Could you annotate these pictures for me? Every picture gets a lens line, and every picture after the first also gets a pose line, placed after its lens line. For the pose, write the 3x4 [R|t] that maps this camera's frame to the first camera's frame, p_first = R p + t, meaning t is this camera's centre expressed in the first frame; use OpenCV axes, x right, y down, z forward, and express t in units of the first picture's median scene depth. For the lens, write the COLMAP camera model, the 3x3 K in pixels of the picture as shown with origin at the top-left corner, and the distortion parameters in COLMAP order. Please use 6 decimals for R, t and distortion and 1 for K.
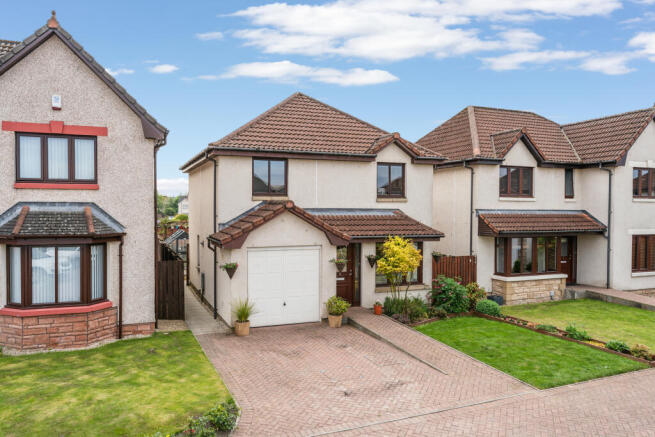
lens RADIAL K [[463.5, 0, 327.0], [0, 463.5, 228.0], [0, 0, 1]] dist [-0.004374, -0.000872]
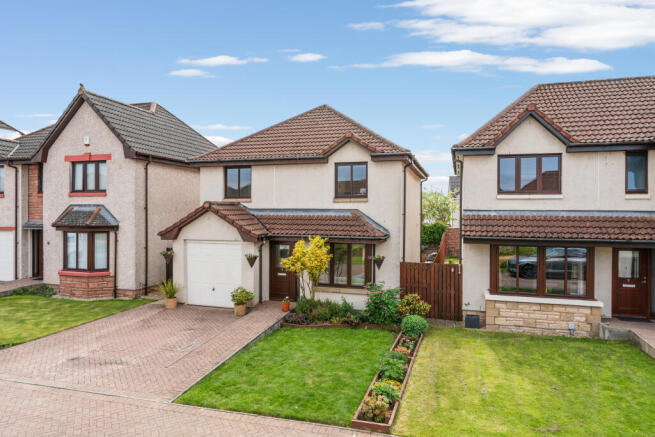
lens RADIAL K [[455.7, 0, 327.5], [0, 455.7, 218.5], [0, 0, 1]] dist [0.005328, 0.001500]
pose [[0.774661, 0.014258, -0.632215, 0.810533], [-0.026292, 0.999608, -0.009672, -0.012206], [0.631829, 0.024115, 0.774732, 0.254216]]
